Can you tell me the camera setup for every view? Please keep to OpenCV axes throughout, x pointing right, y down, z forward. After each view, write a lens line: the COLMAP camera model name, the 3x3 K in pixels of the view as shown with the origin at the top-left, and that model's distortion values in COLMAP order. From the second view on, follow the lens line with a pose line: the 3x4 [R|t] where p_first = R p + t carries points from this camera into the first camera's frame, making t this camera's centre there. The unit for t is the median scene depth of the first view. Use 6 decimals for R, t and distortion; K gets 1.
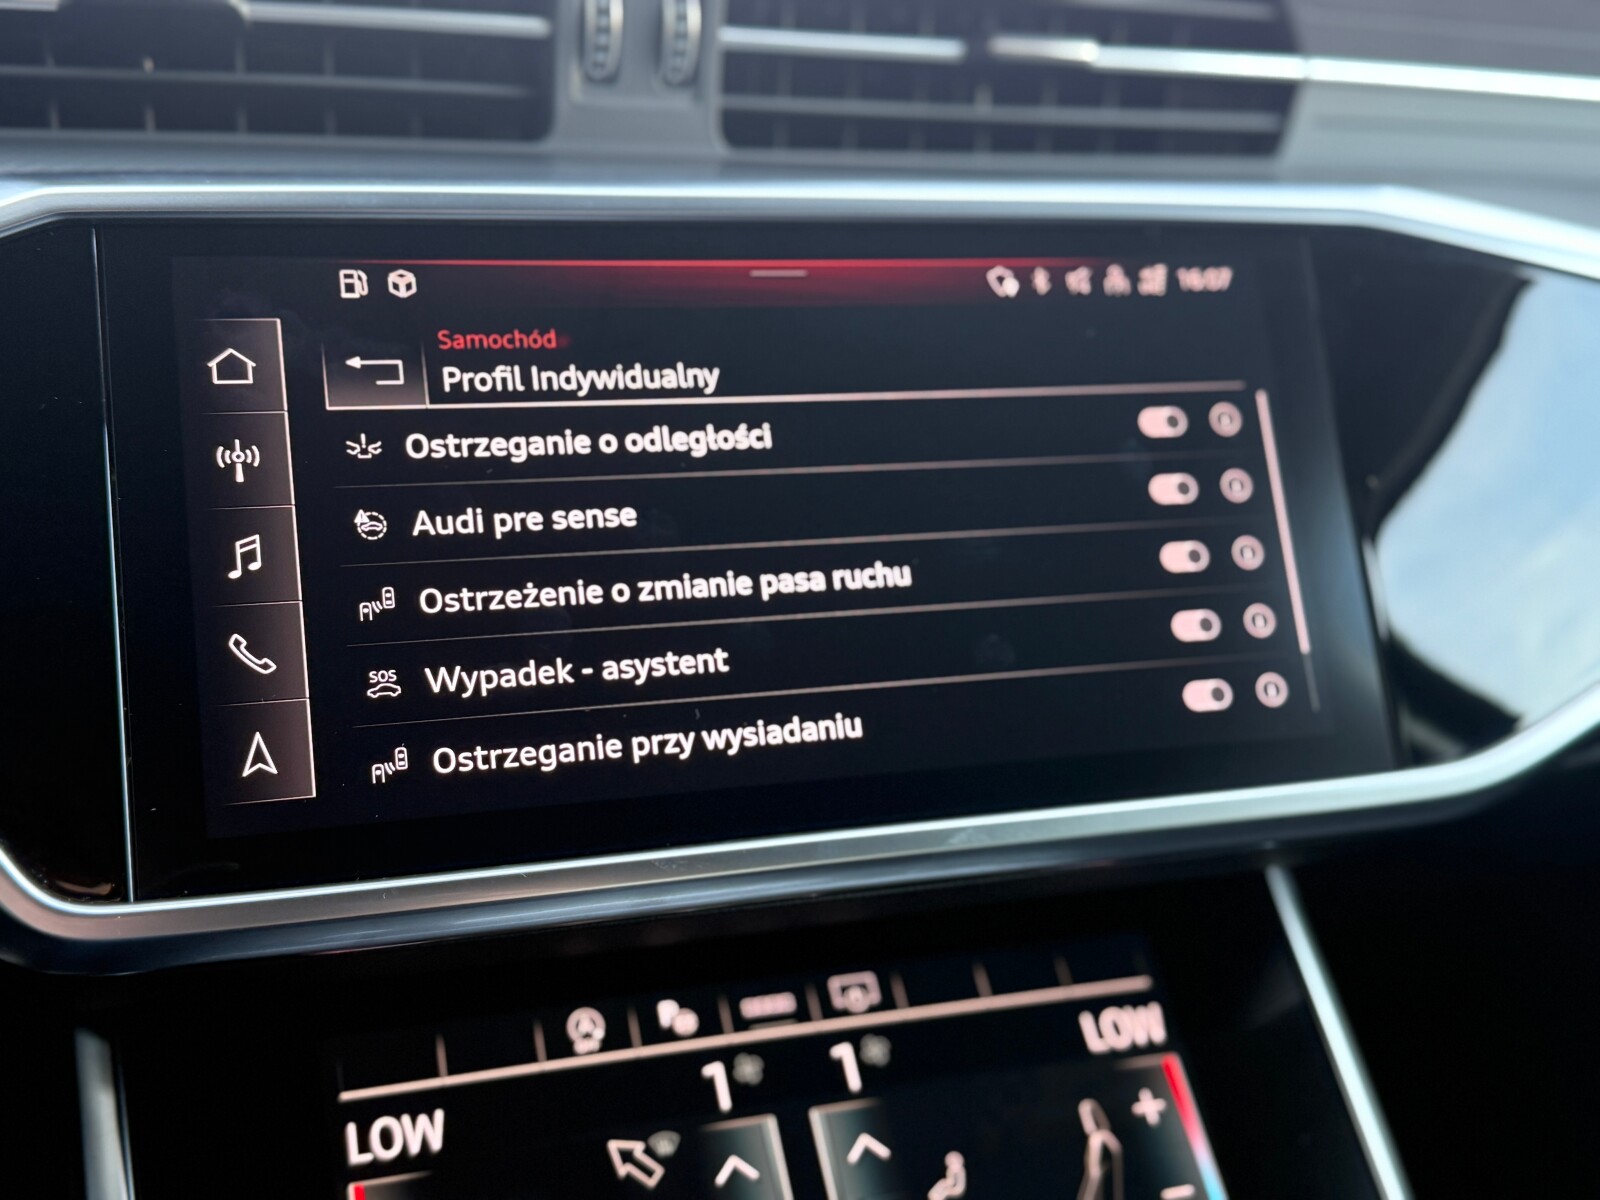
lens RADIAL K [[1827.1, 0, 795.4], [0, 1827.1, 592.9], [0, 0, 1]] dist [0.105241, -0.015424]
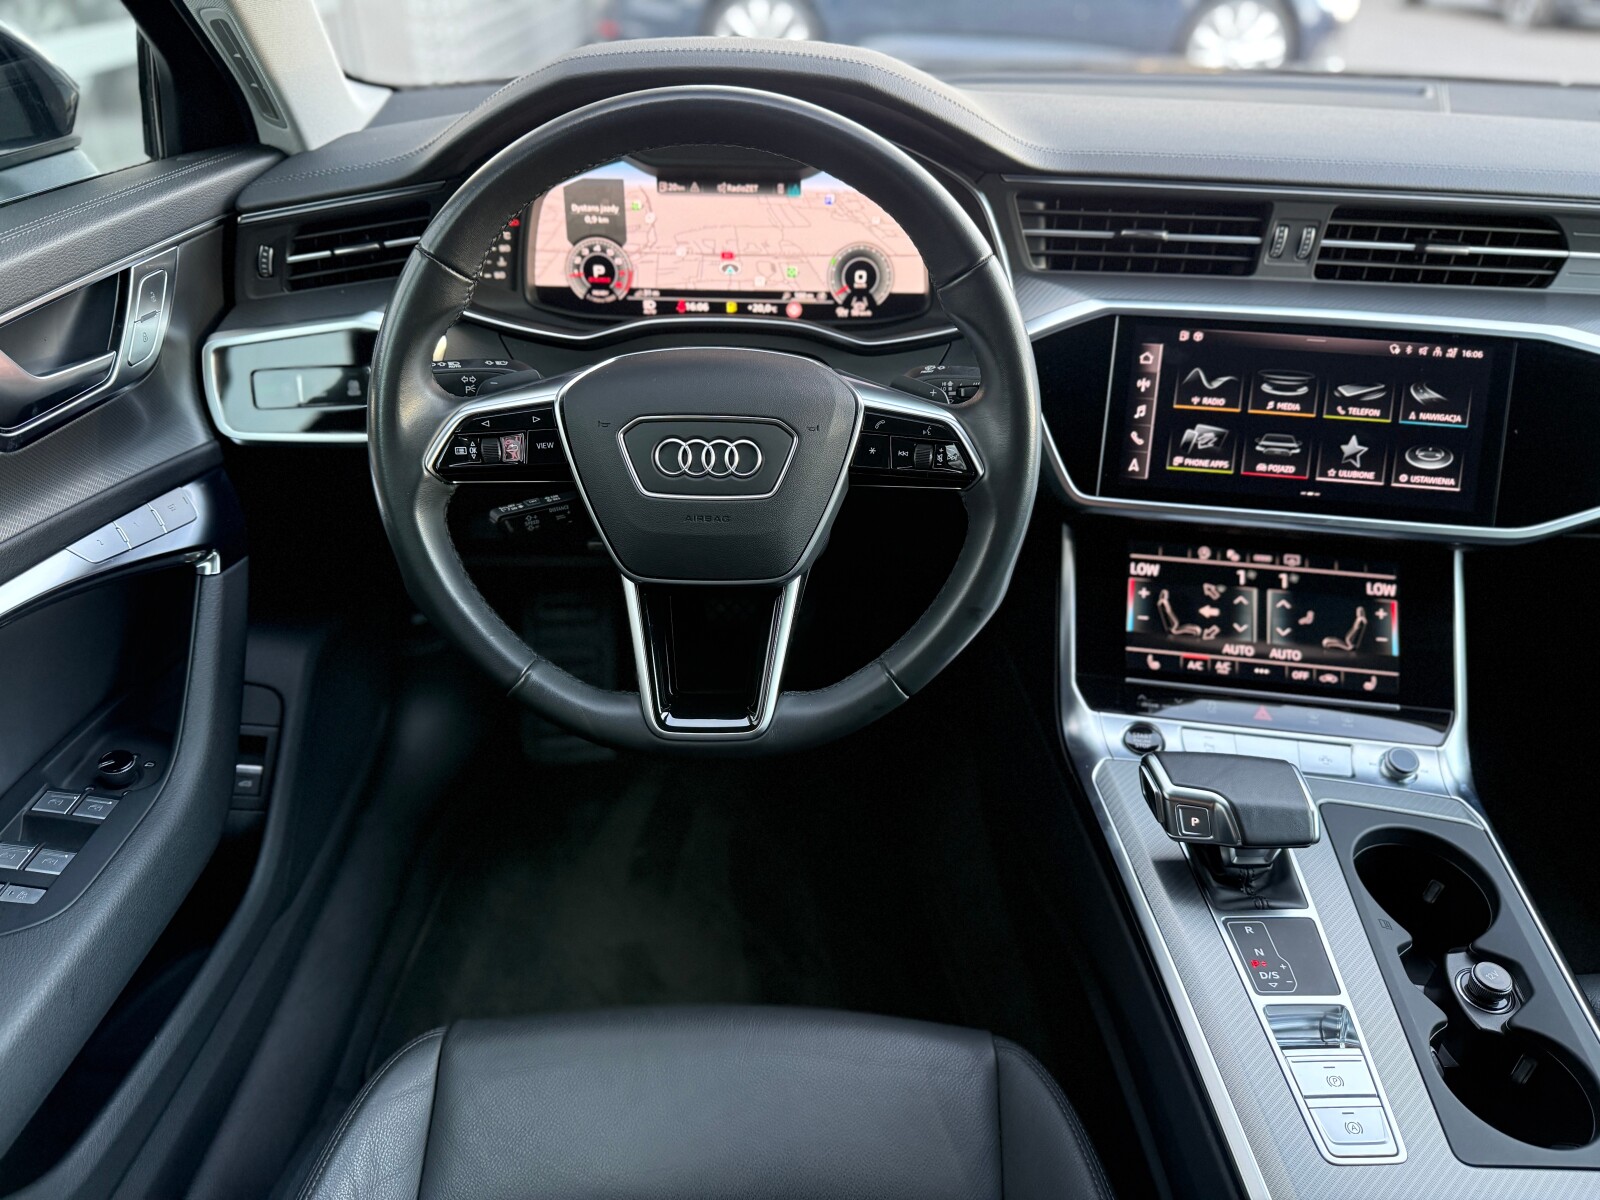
lens RADIAL K [[1128.4, 0, 807.9], [0, 1128.4, 602.9], [0, 0, 1]] dist [0.088113, -0.189538]
pose [[0.887650, 0.228155, -0.400029, 0.103651], [-0.109925, 0.948510, 0.297060, -0.232480], [0.447208, -0.219712, 0.867025, -1.236823]]
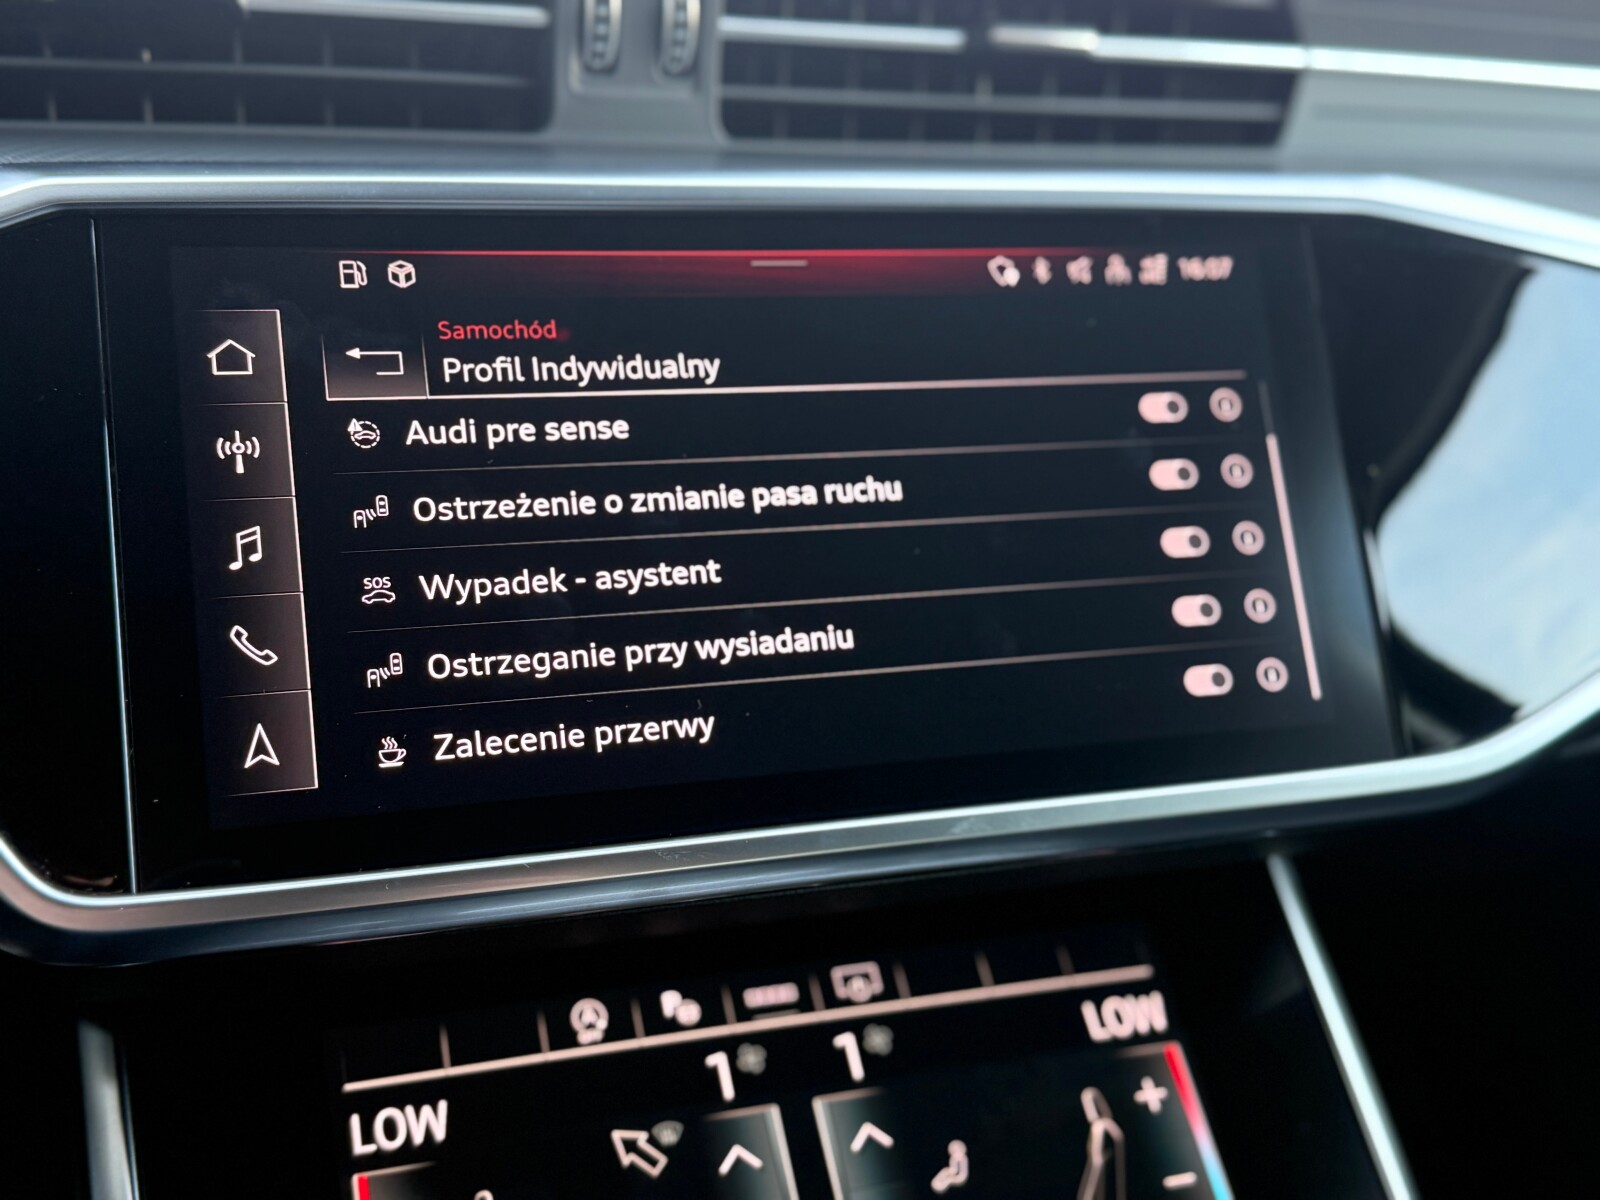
lens RADIAL K [[1827.7, 0, 803.2], [0, 1827.7, 599.4], [0, 0, 1]] dist [0.106485, -0.030617]
pose [[0.999990, -0.003067, 0.003128, 0.000286], [0.003047, 0.999975, 0.006420, 0.002331], [-0.003148, -0.006410, 0.999975, -0.000439]]
